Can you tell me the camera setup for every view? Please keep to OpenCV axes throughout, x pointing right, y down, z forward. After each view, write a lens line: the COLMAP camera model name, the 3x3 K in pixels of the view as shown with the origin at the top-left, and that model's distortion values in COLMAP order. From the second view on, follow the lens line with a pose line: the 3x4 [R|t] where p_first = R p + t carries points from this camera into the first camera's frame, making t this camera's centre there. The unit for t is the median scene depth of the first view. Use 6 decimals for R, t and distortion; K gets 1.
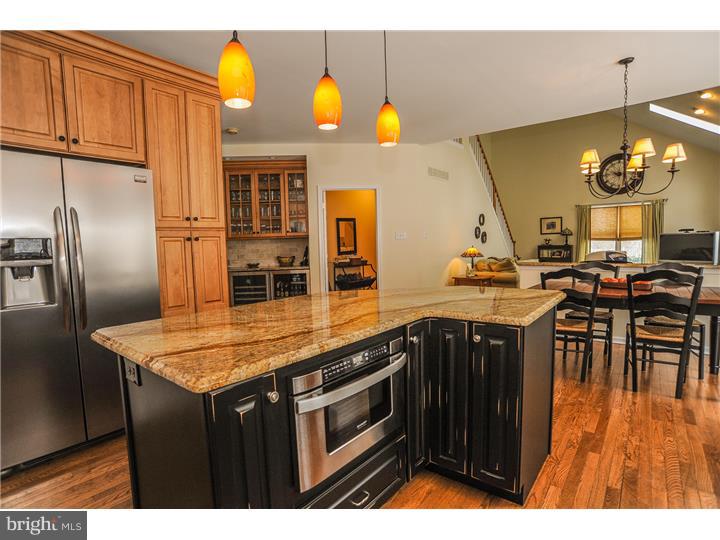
lens RADIAL K [[384.4, 0, 360.0], [0, 384.4, 270.0], [0, 0, 1]] dist [-0.032655, 0.001248]
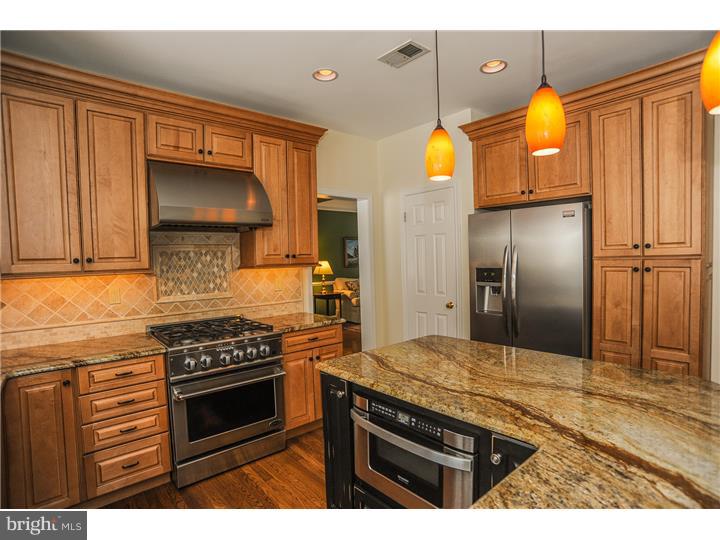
lens RADIAL K [[384.4, 0, 360.0], [0, 384.4, 270.0], [0, 0, 1]] dist [-0.032655, 0.001248]
pose [[-0.176476, 0.057857, -0.982603, 0.635559], [-0.037853, 0.997134, 0.065511, -0.141206], [0.983577, 0.048755, -0.173780, 0.669321]]
